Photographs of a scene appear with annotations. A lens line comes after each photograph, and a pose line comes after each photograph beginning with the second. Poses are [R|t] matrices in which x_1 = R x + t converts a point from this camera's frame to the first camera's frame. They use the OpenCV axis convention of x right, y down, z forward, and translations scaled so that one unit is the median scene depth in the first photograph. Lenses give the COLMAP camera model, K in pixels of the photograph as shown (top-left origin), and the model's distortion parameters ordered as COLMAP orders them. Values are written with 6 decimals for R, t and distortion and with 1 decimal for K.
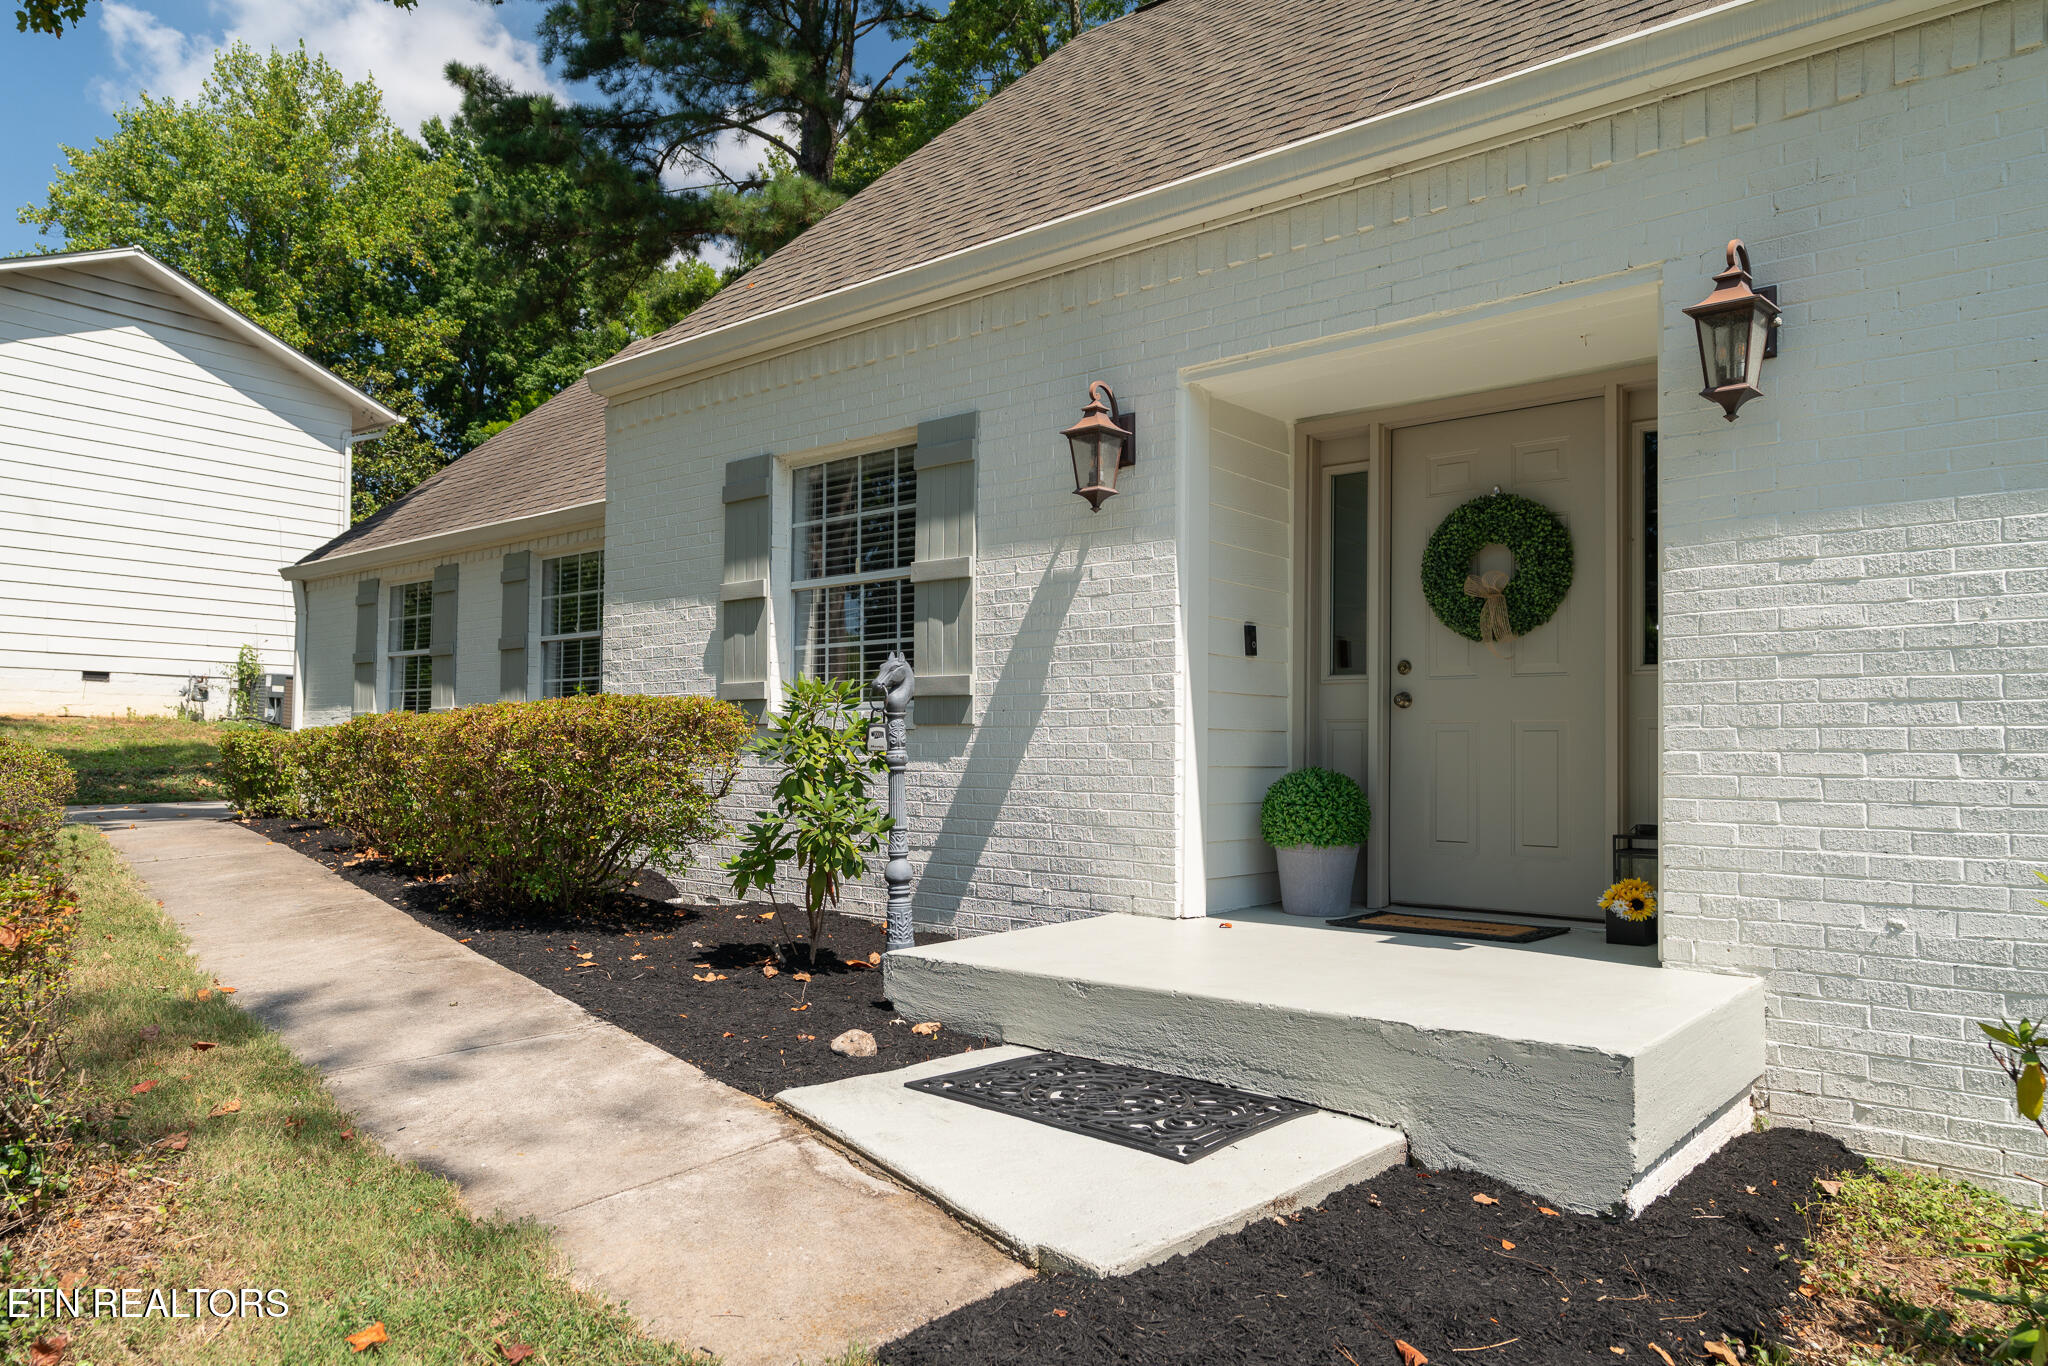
lens RADIAL K [[1347.0, 0, 1029.6], [0, 1347.0, 679.9], [0, 0, 1]] dist [-0.004945, -0.000454]
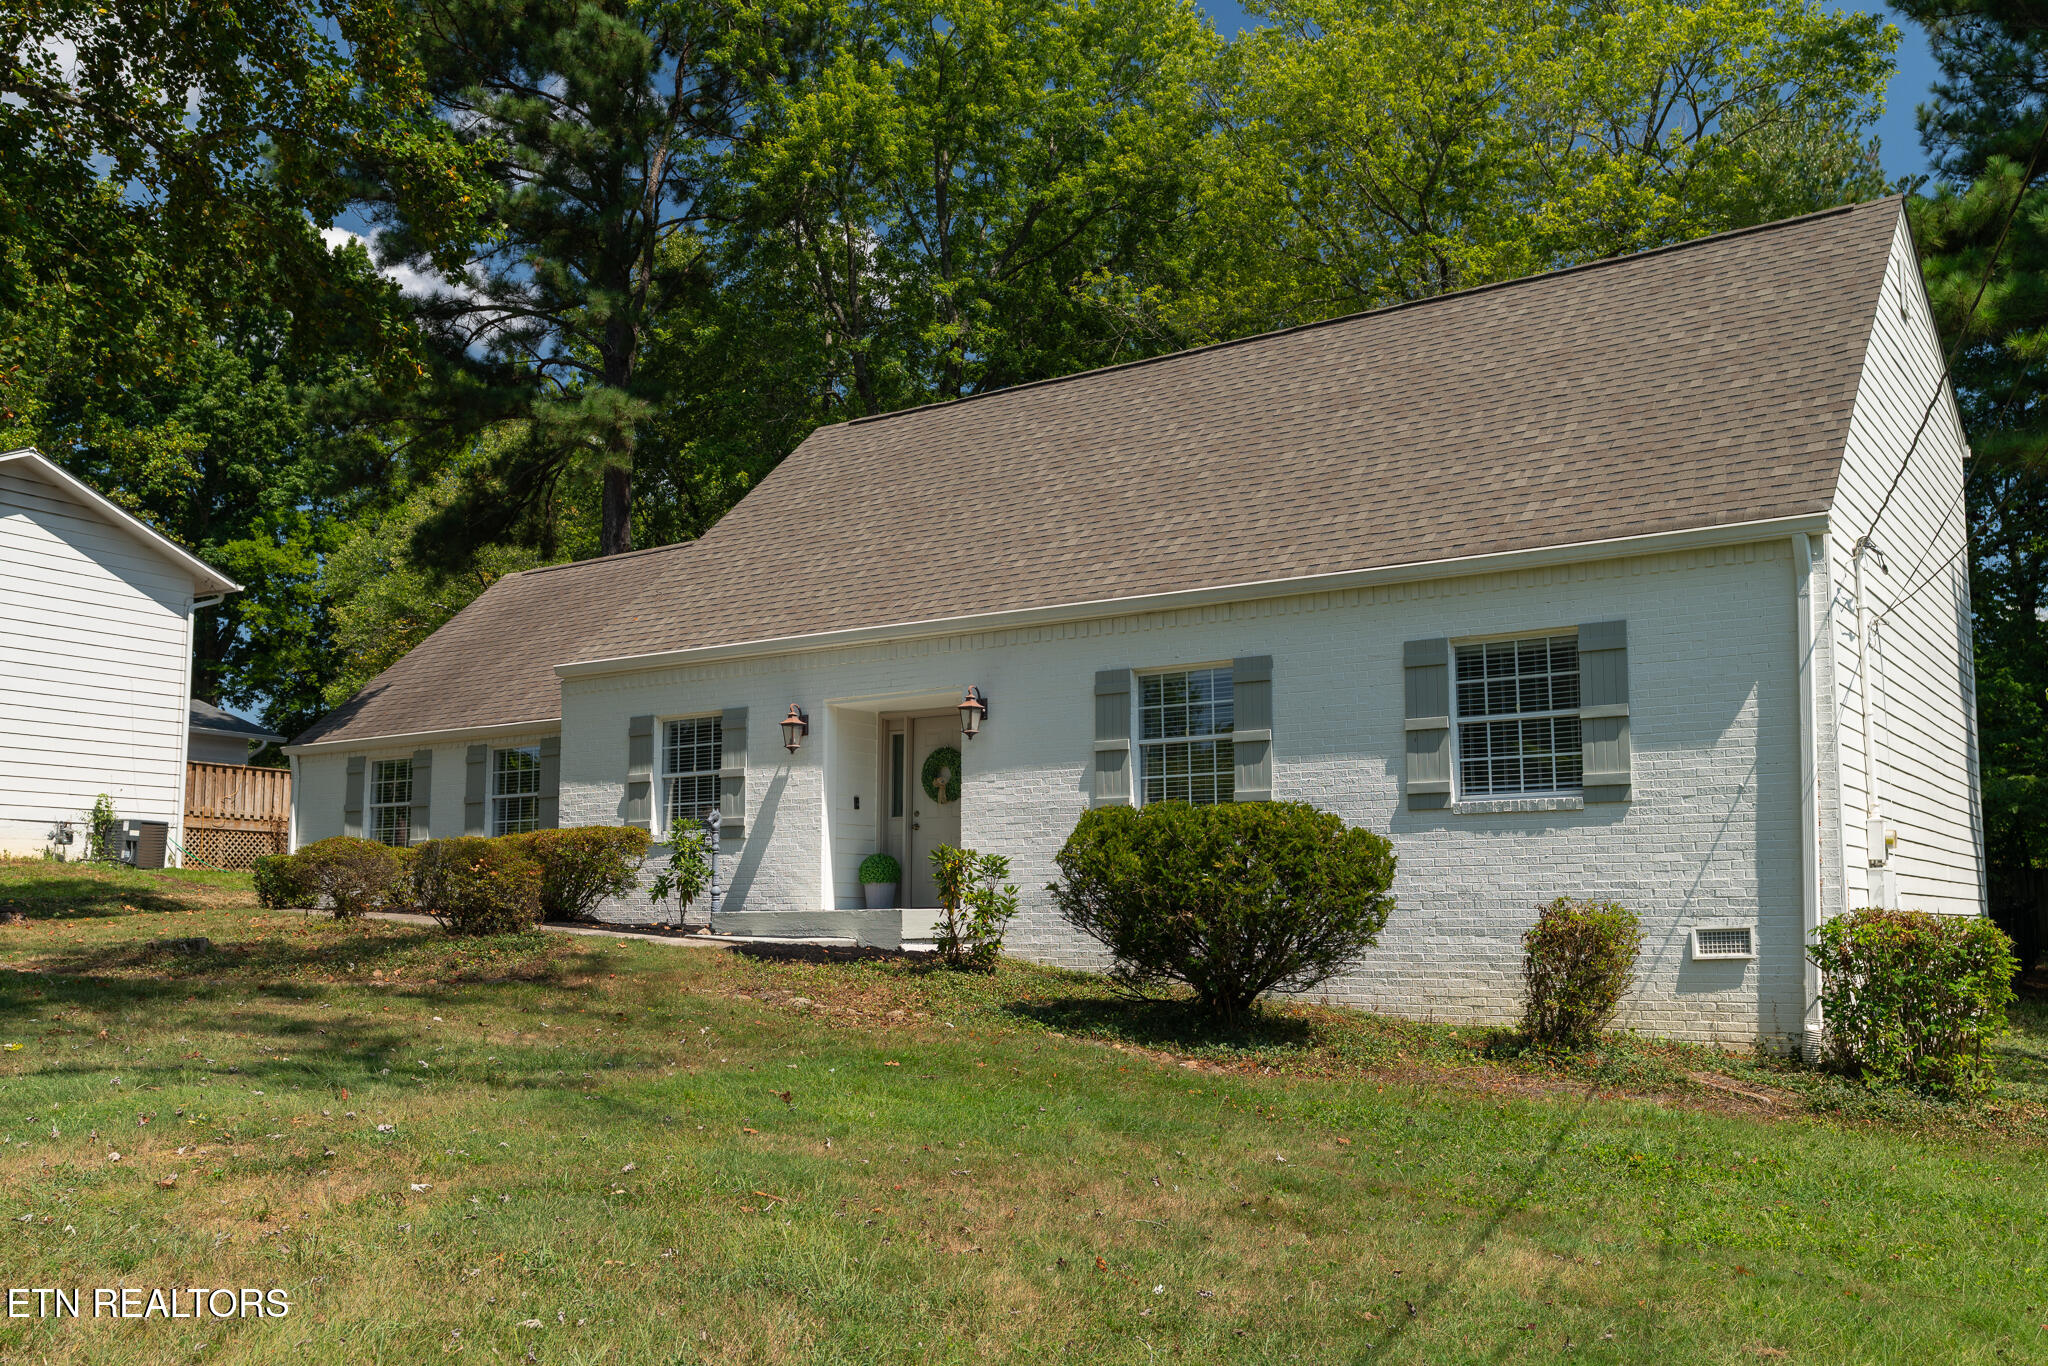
lens RADIAL K [[1817.6, 0, 1013.9], [0, 1817.6, 676.7], [0, 0, 1]] dist [-0.038869, -0.000482]
pose [[0.995948, 0.000762, 0.089926, 0.121704], [0.006515, 0.996725, -0.080599, 0.008731], [-0.089693, 0.080858, 0.992682, -1.934417]]
